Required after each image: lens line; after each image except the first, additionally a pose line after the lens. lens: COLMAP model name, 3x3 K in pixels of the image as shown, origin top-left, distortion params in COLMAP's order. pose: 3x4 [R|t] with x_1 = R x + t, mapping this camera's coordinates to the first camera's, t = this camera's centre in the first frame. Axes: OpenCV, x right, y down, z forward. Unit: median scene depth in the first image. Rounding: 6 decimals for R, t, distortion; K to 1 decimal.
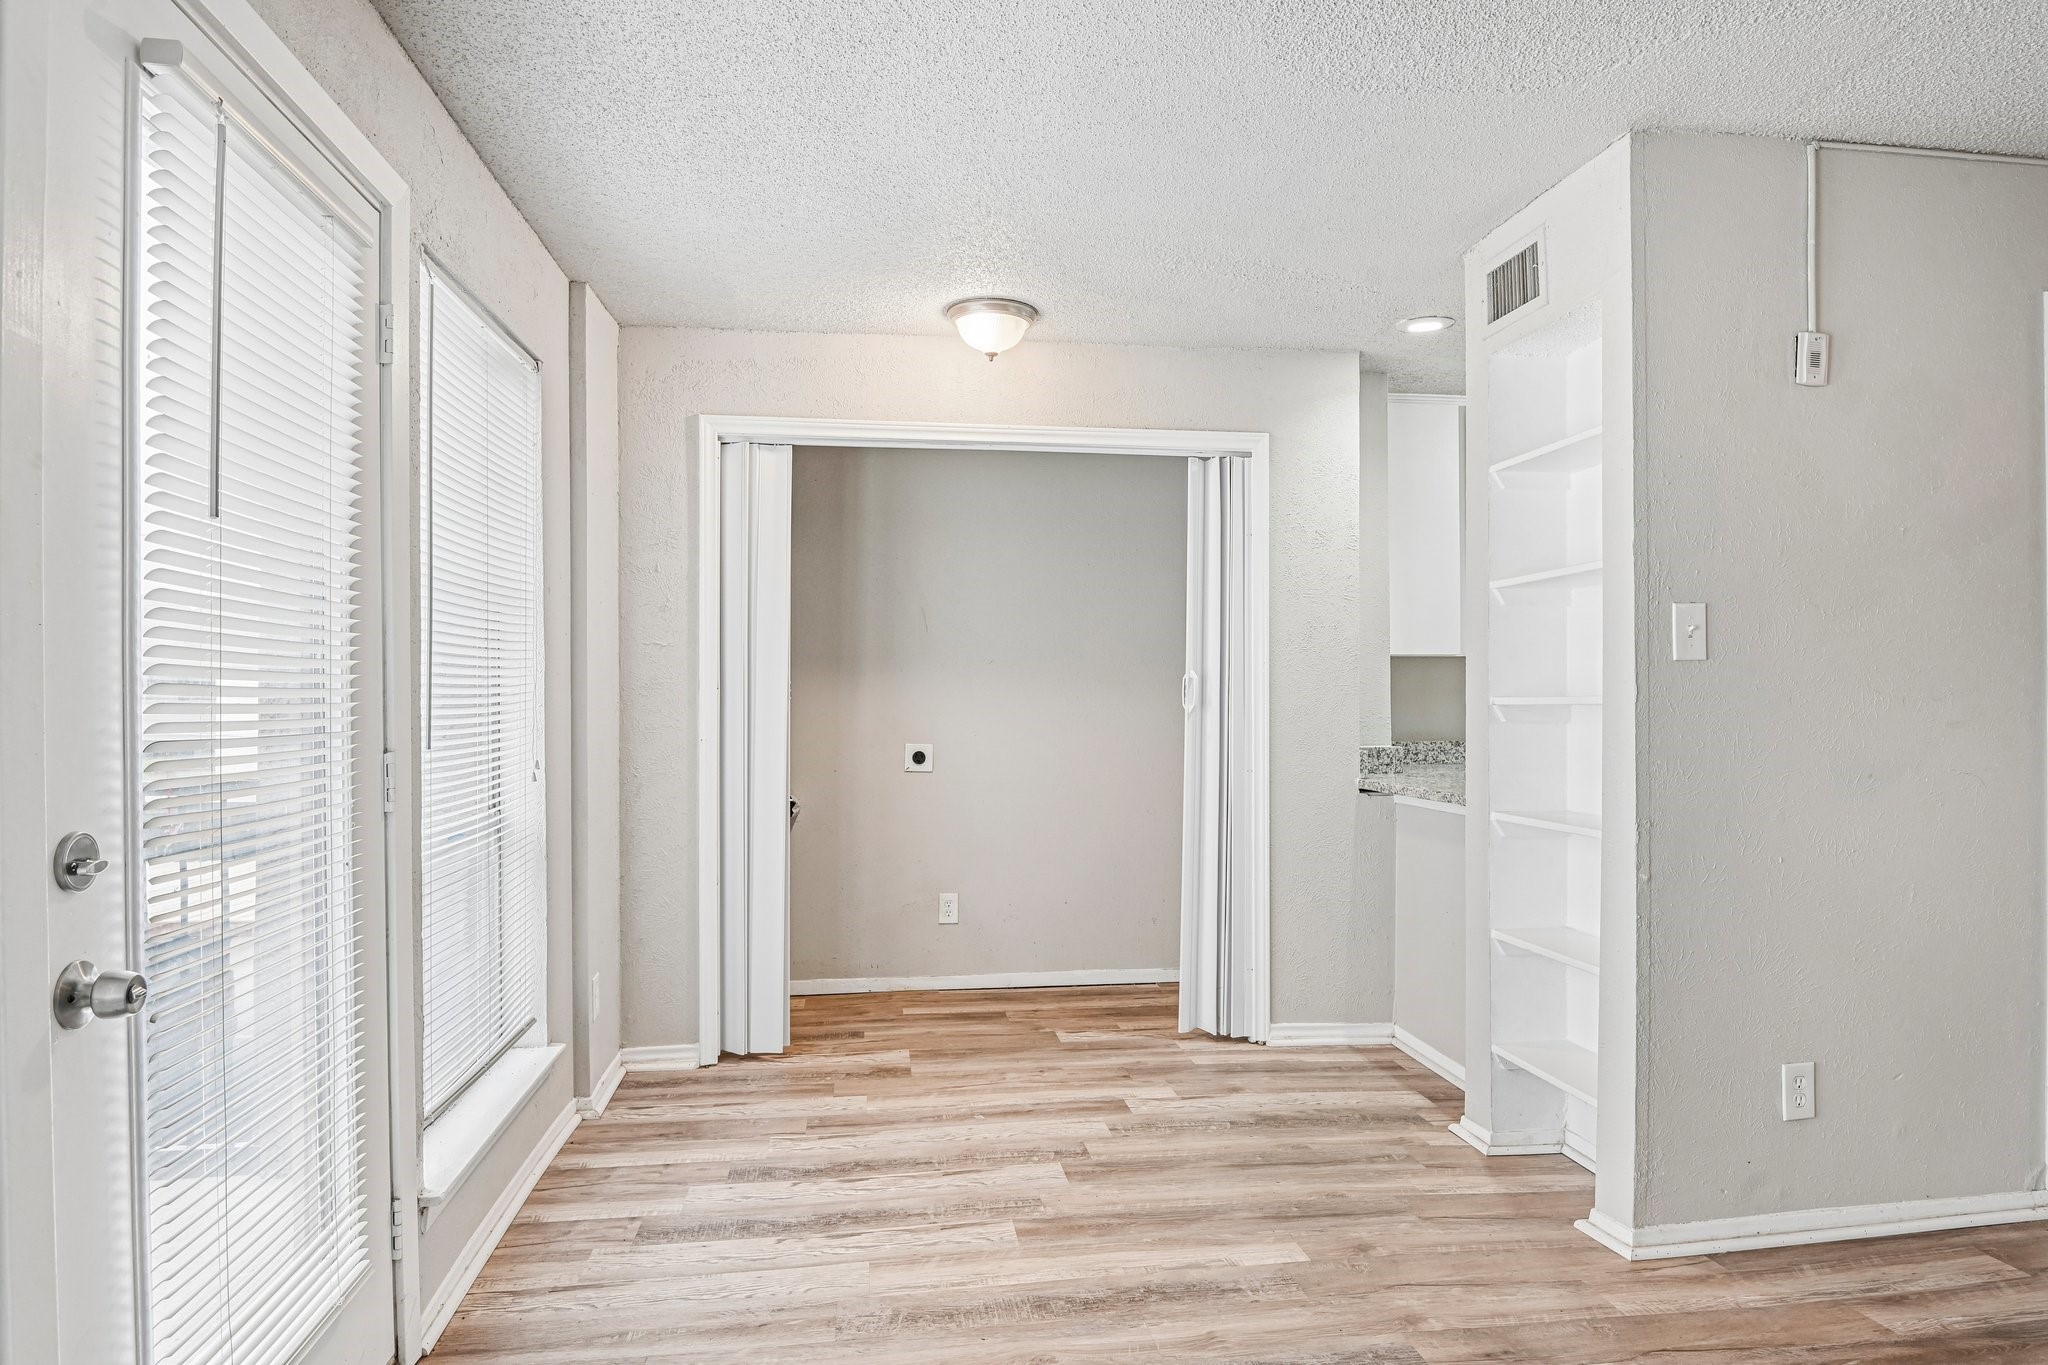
lens RADIAL K [[1190.5, 0, 1035.0], [0, 1190.5, 689.2], [0, 0, 1]] dist [-0.013347, -0.001729]
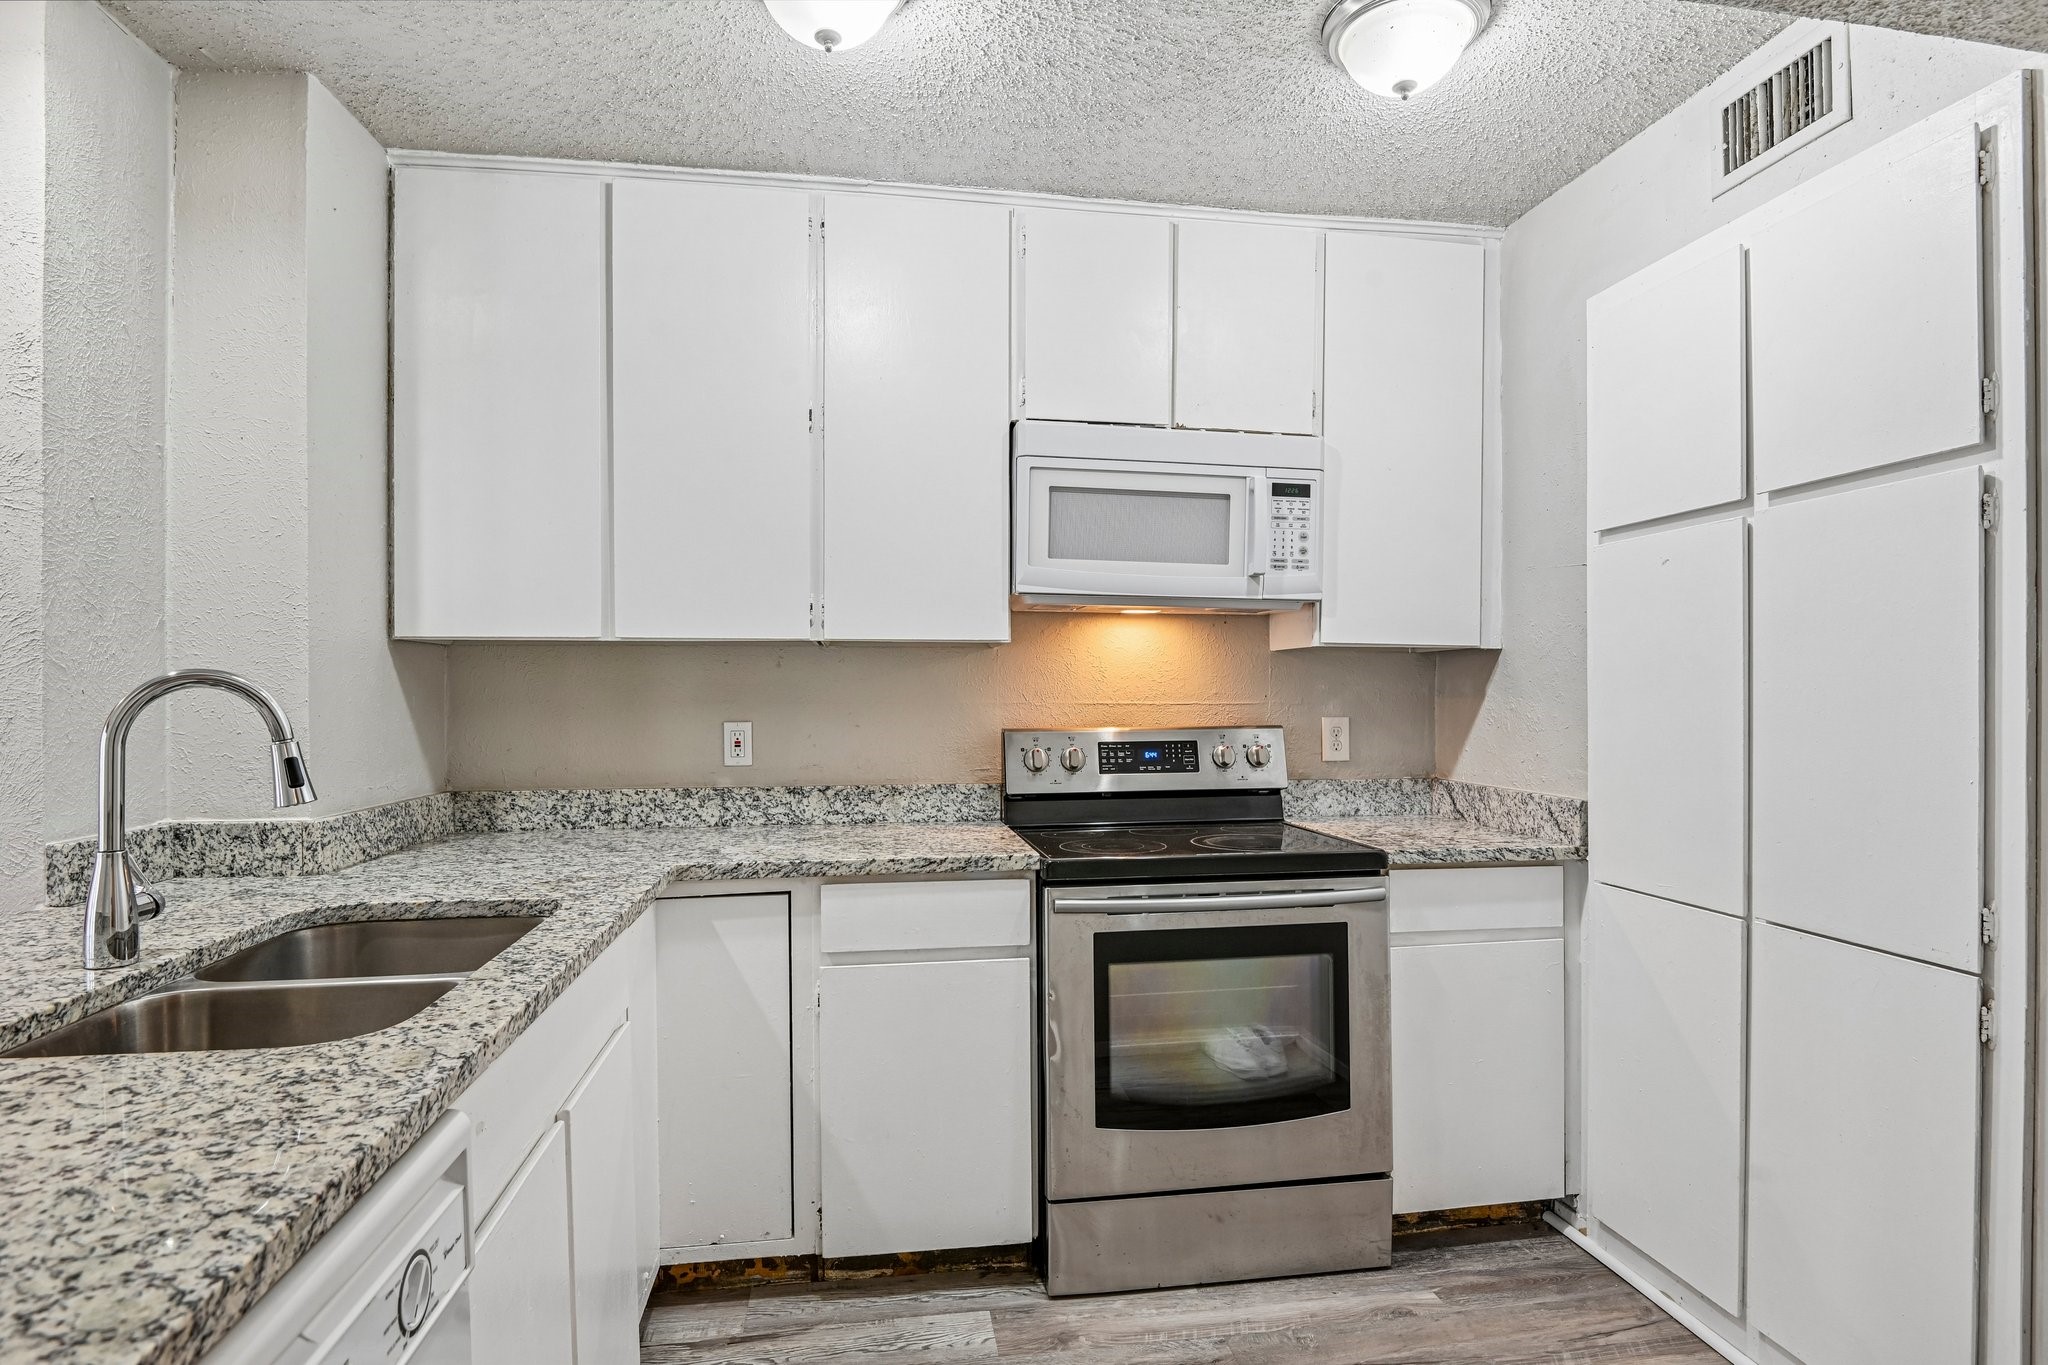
lens RADIAL K [[1057.1, 0, 1028.0], [0, 1057.1, 686.8], [0, 0, 1]] dist [-0.015512, -0.006738]
pose [[0.999834, 0.001155, 0.018167, 0.627683], [-0.001175, 0.999999, 0.001077, -0.008272], [-0.018166, -0.001098, 0.999834, 0.589885]]
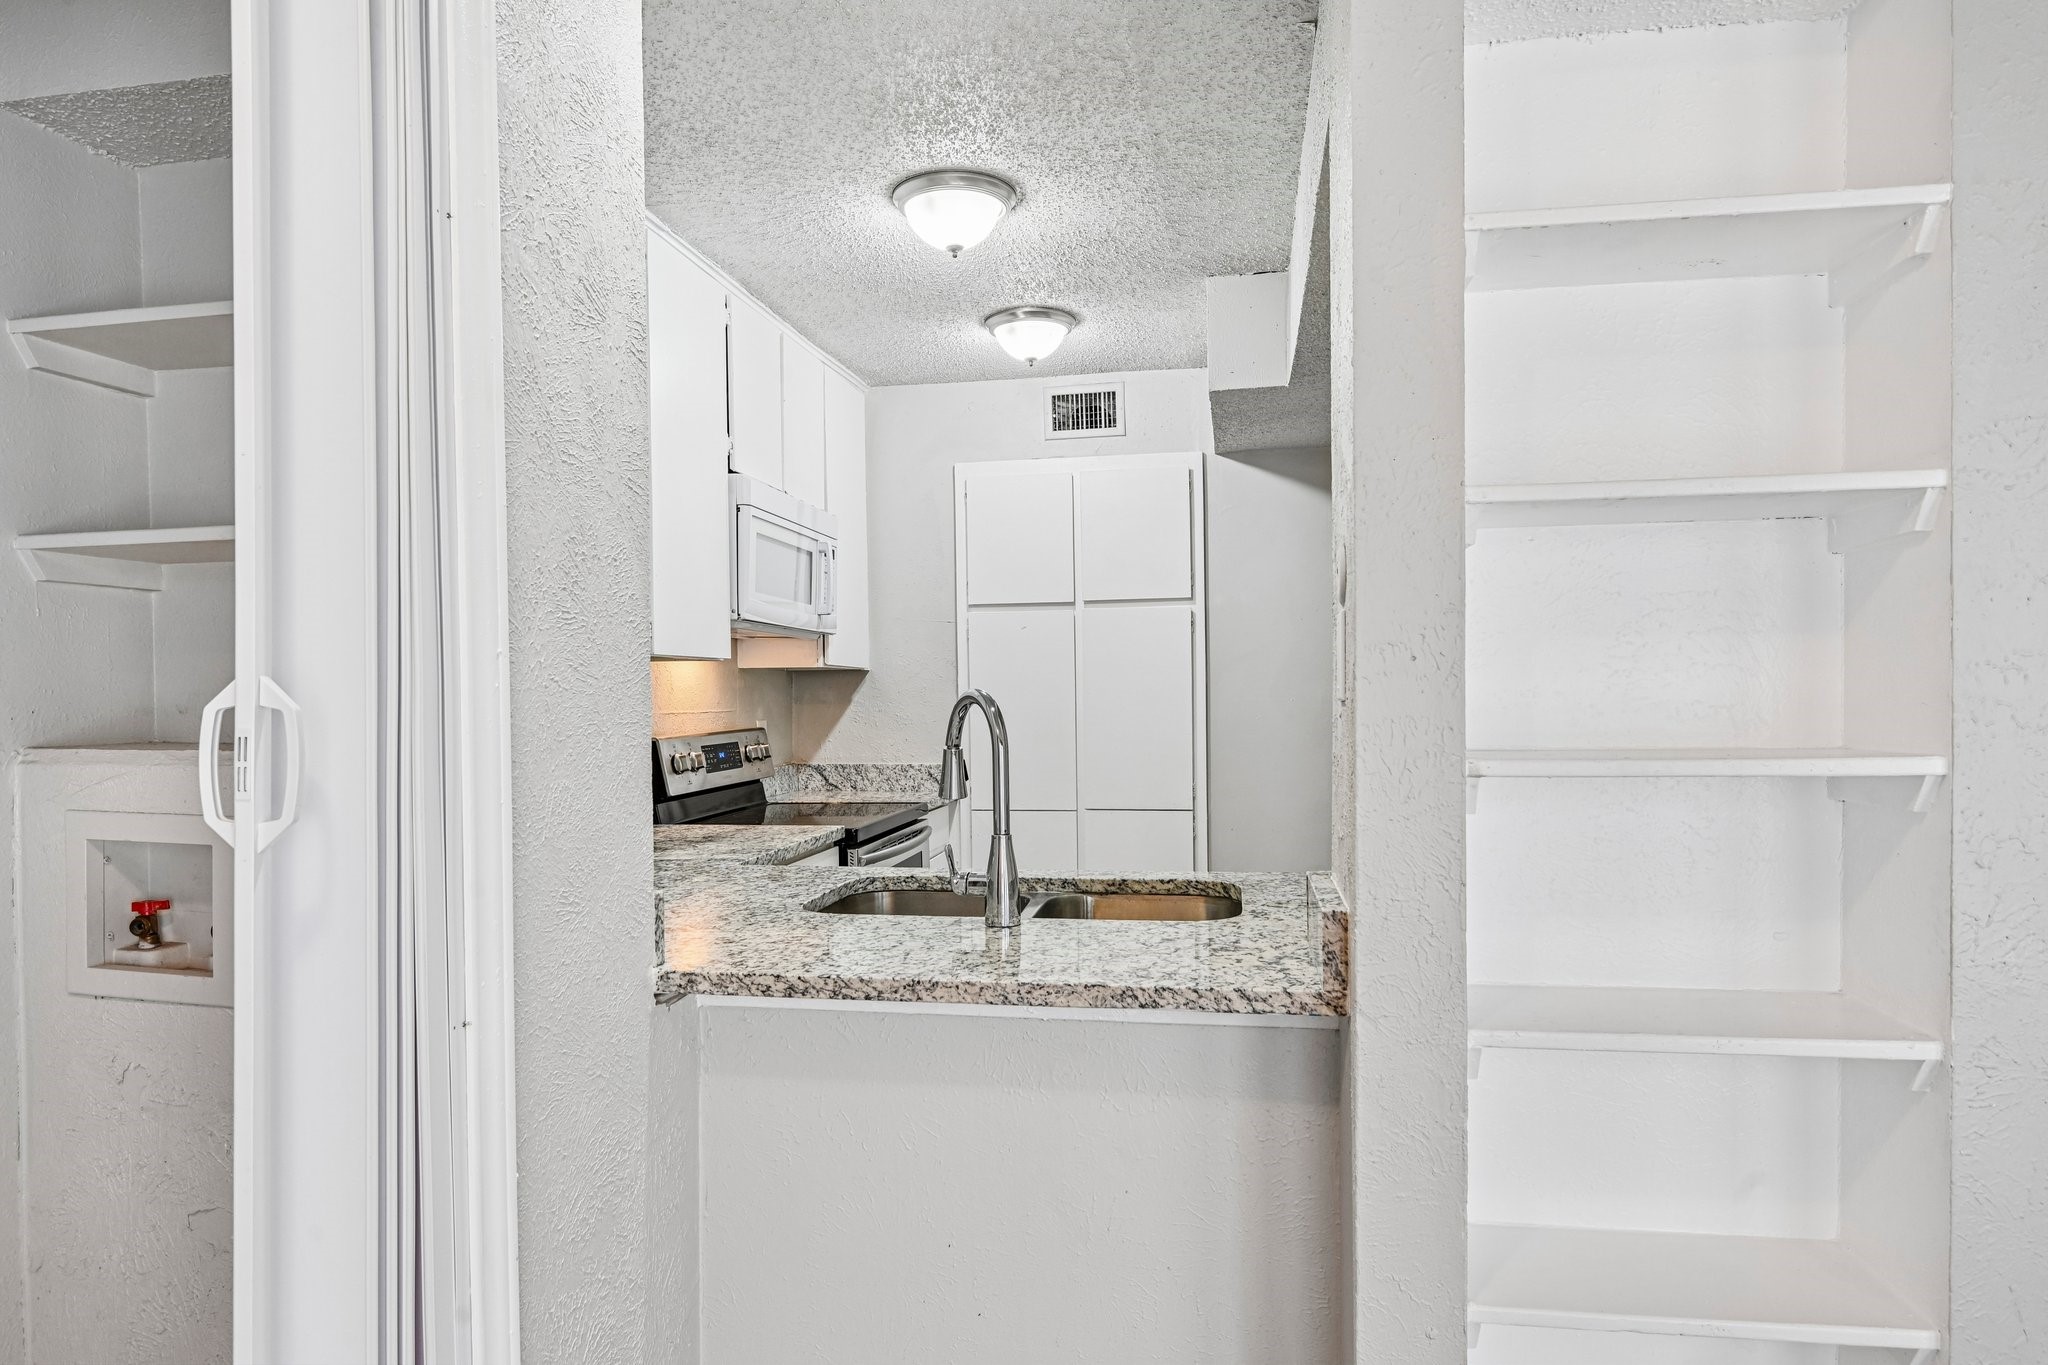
lens RADIAL K [[1190.5, 0, 1038.0], [0, 1190.5, 706.8], [0, 0, 1]] dist [-0.013347, -0.001729]
pose [[0.296623, -0.012512, 0.954913, -0.056963], [0.002216, 0.999920, 0.012414, -0.011329], [-0.954992, -0.001566, 0.296627, 0.761919]]
